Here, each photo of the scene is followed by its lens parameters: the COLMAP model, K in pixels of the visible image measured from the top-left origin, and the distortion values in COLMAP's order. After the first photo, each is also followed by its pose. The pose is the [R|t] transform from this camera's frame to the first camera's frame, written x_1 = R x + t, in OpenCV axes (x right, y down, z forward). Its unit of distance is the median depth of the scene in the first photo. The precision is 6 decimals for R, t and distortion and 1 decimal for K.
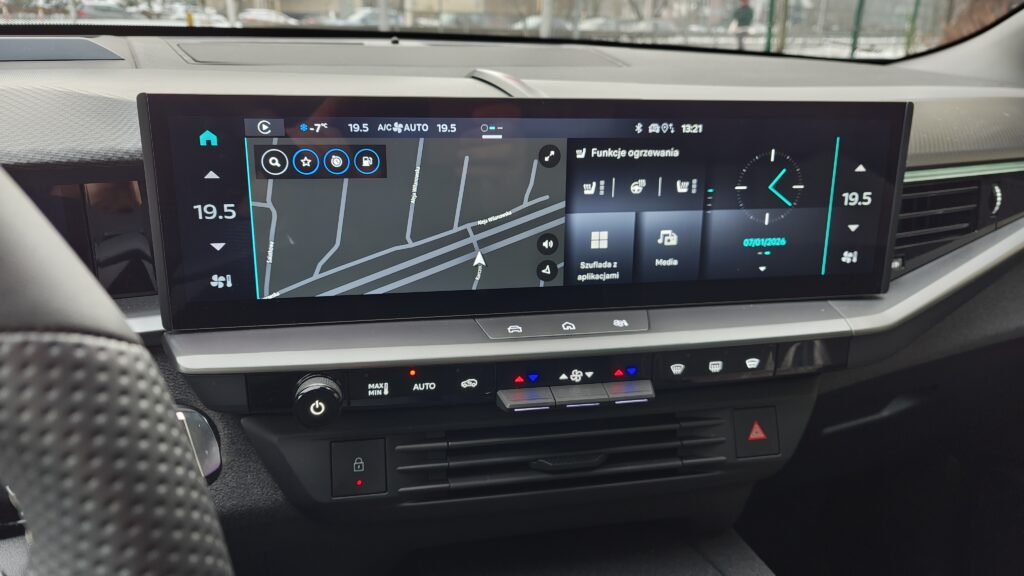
lens RADIAL K [[705.5, 0, 519.9], [0, 705.5, 271.5], [0, 0, 1]] dist [0.025417, -0.000221]
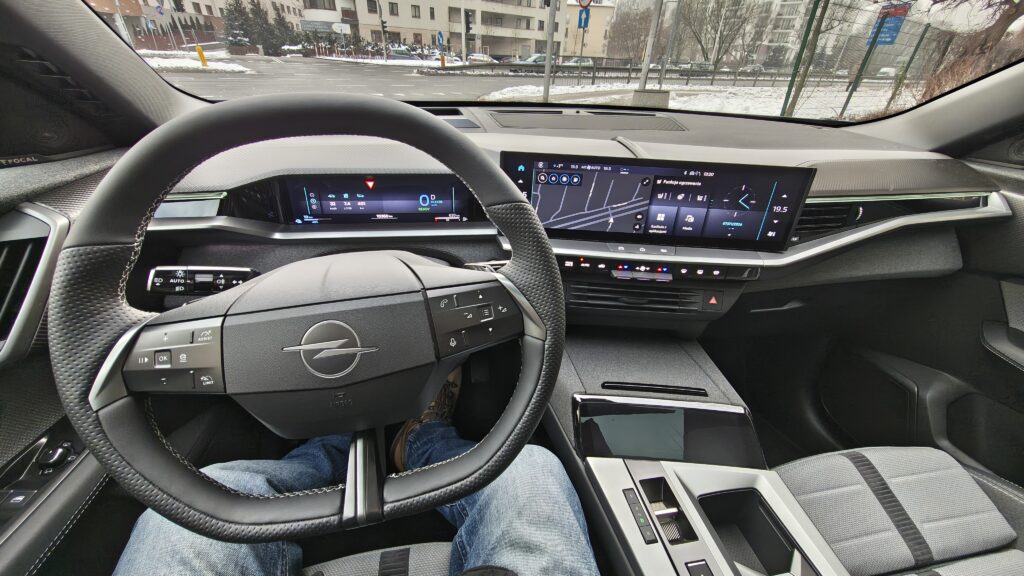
lens RADIAL K [[382.7, 0, 512.0], [0, 382.7, 288.0], [0, 0, 1]] dist [0.003333, 0.000276]
pose [[0.968149, 0.137790, -0.209049, -0.081991], [-0.094147, 0.974016, 0.205986, -0.029497], [0.232000, -0.179743, 0.955965, -0.485629]]
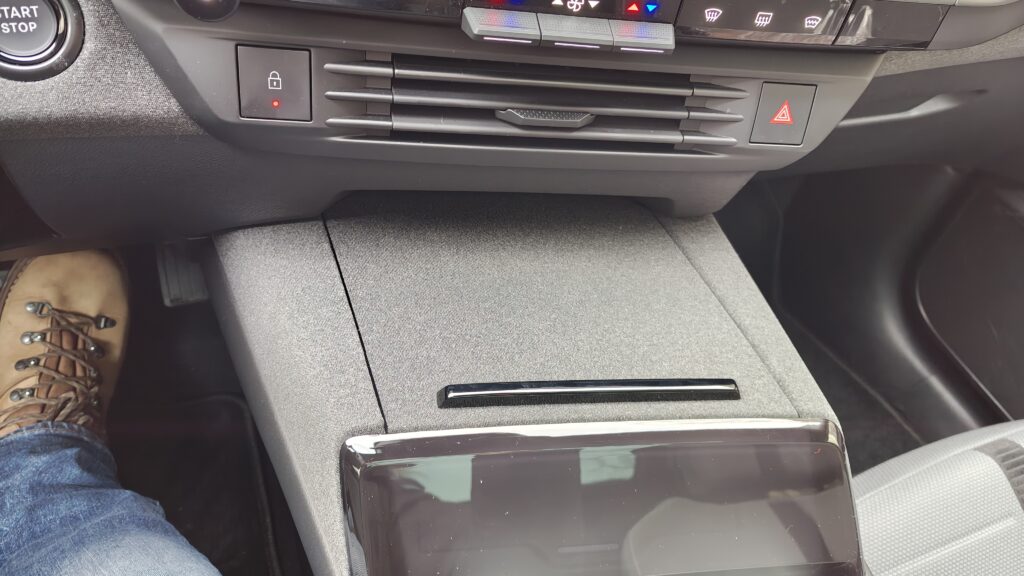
lens RADIAL K [[715.8, 0, 512.0], [0, 715.8, 288.0], [0, 0, 1]] dist [0.005942, -0.001676]
pose [[0.989507, 0.133178, 0.056025, 0.013107], [-0.143600, 0.863740, 0.483045, 0.053905], [0.015940, -0.486022, 0.873801, 0.211778]]
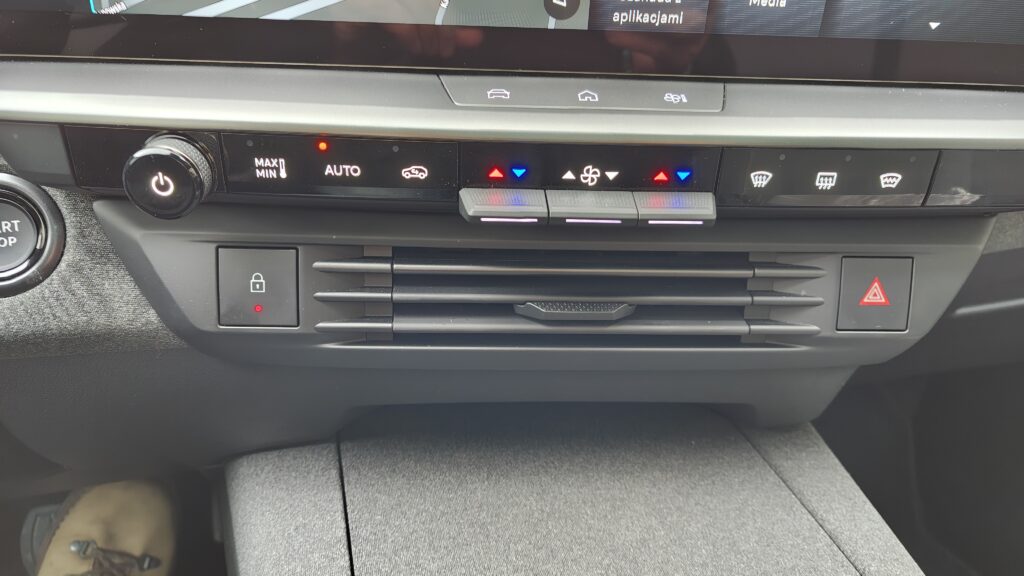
lens RADIAL K [[742.2, 0, 512.0], [0, 742.2, 288.0], [0, 0, 1]] dist [0.013262, 0.002337]
pose [[0.989220, 0.091350, -0.114454, 0.093855], [-0.063809, 0.972365, 0.224577, 0.099924], [0.131806, -0.214853, 0.967712, 0.334900]]
